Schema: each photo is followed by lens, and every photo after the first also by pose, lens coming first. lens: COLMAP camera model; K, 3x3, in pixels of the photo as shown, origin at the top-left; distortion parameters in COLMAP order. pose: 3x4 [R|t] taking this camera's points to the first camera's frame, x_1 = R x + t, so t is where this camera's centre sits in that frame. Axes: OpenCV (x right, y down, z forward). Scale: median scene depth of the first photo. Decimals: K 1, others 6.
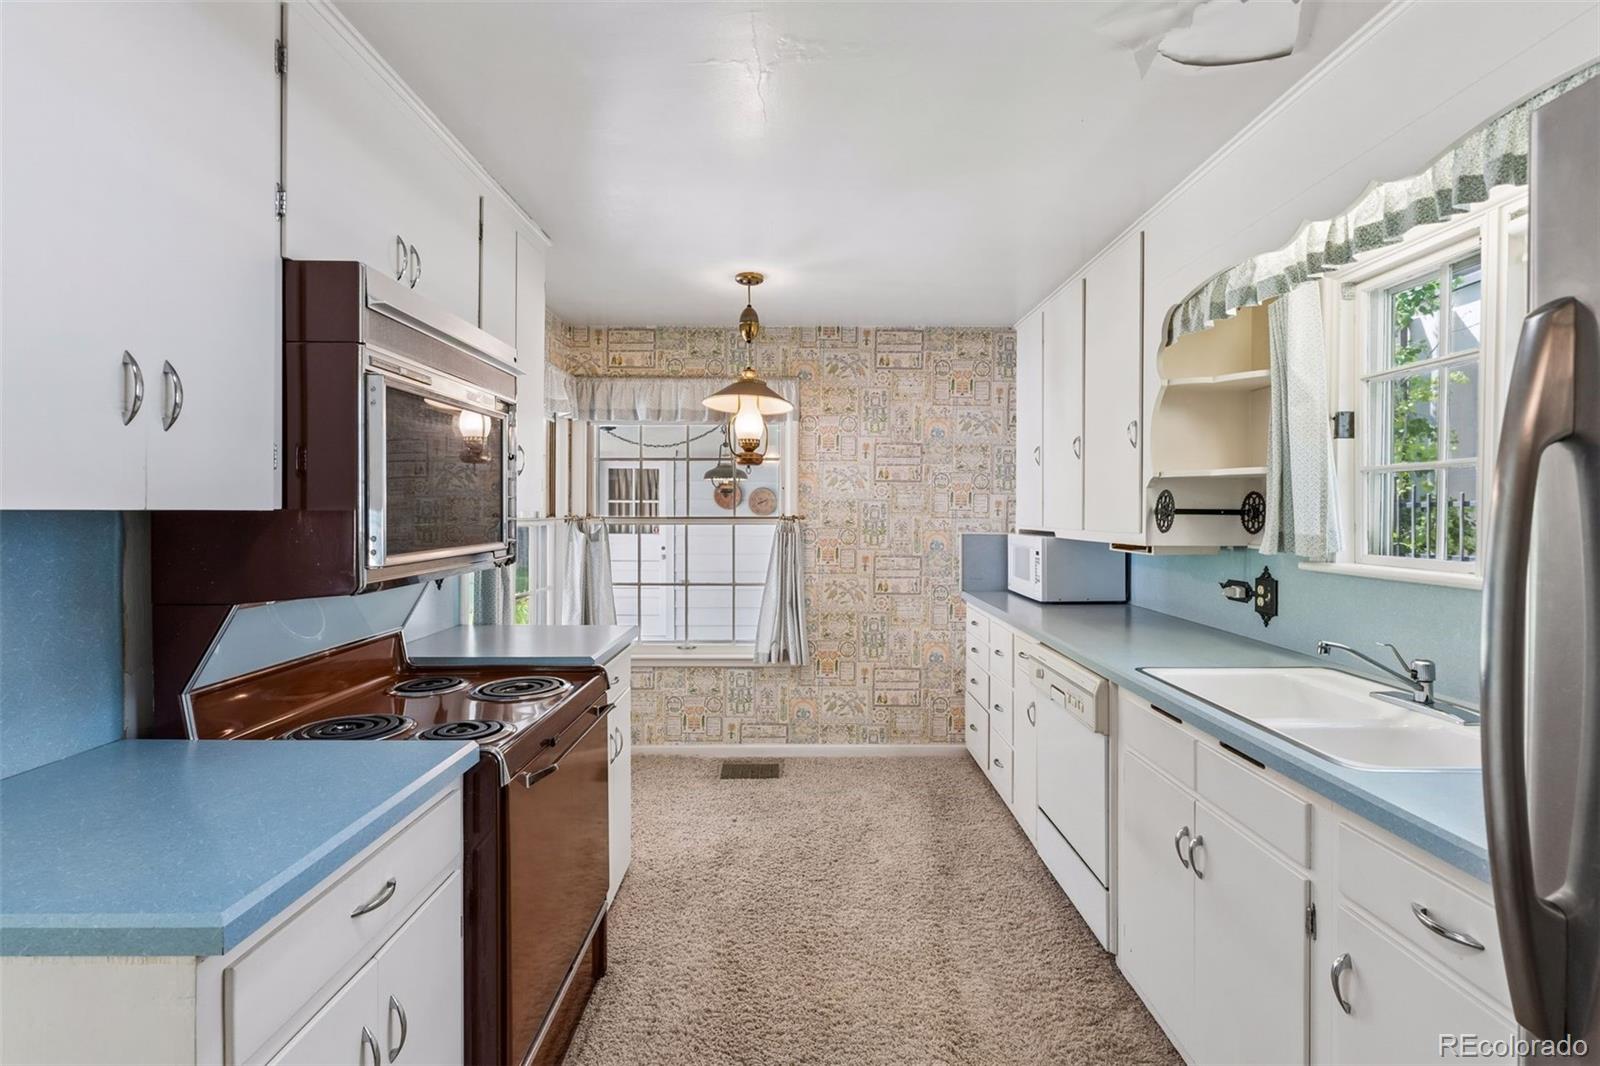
lens RADIAL K [[737.0, 0, 801.3], [0, 737.0, 519.1], [0, 0, 1]] dist [0.002506, 0.000265]
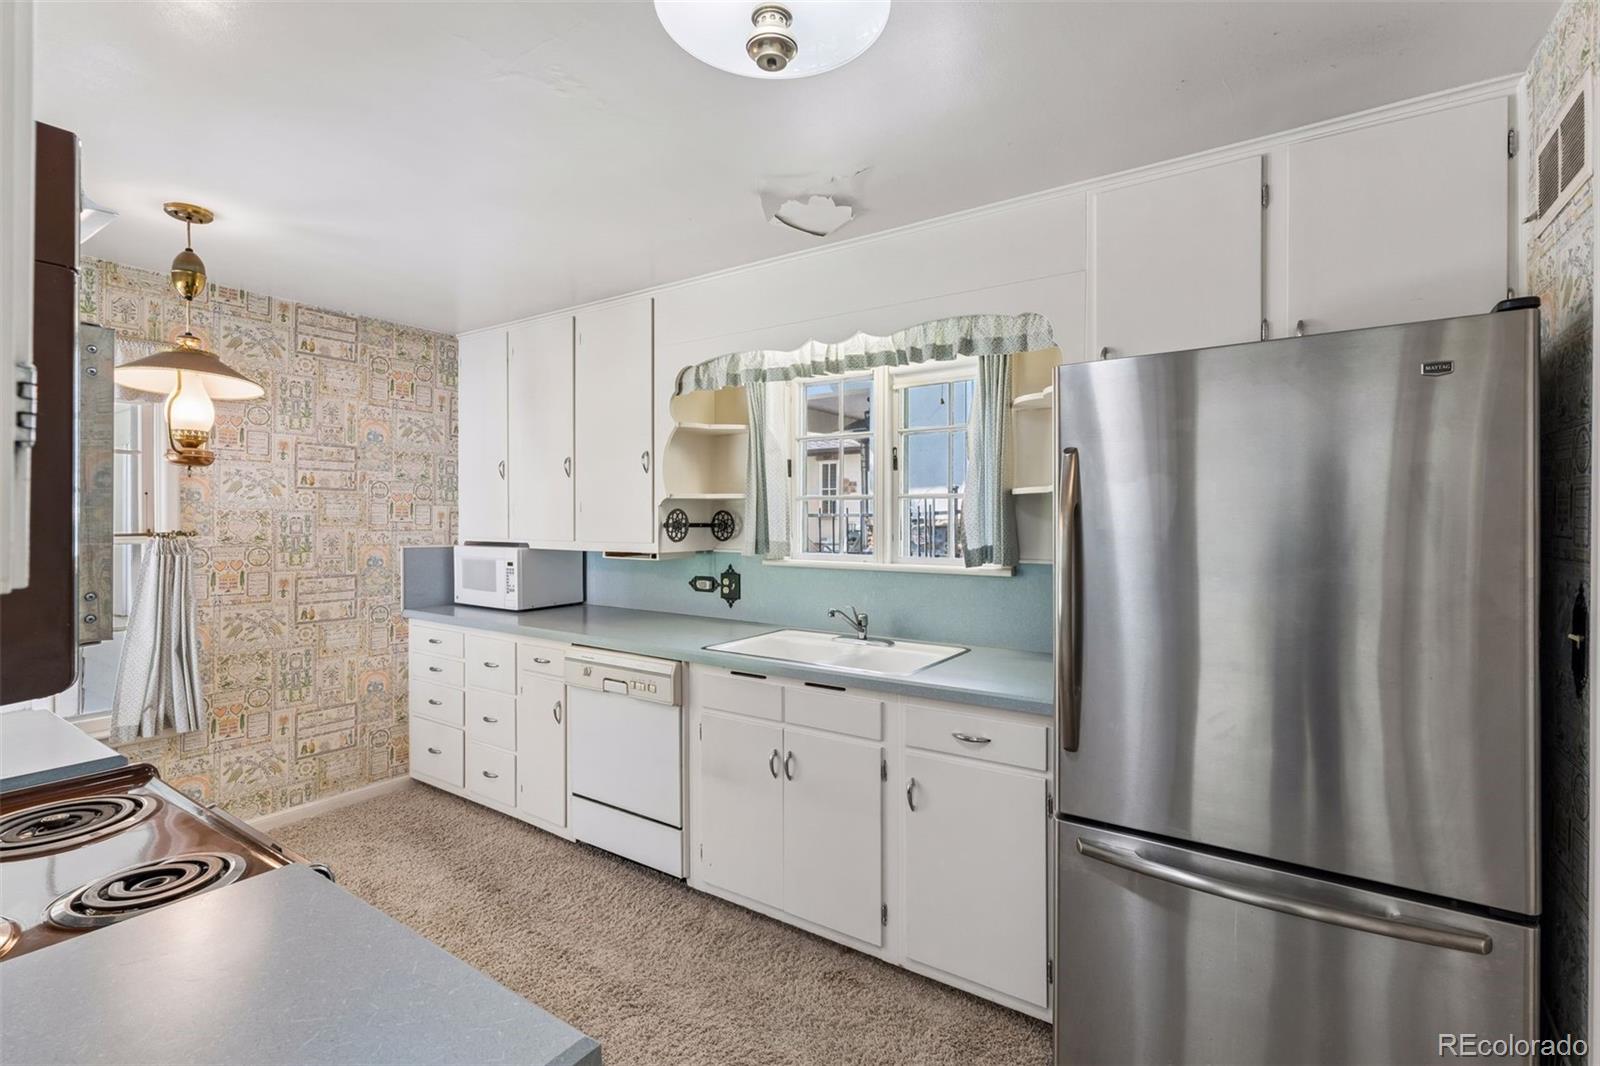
lens RADIAL K [[737.0, 0, 801.3], [0, 737.0, 519.1], [0, 0, 1]] dist [0.002506, 0.000265]
pose [[0.568829, -0.003965, 0.822446, -0.307585], [0.007978, 0.999968, -0.000697, -0.013445], [-0.822417, 0.006958, 0.568842, 0.071908]]
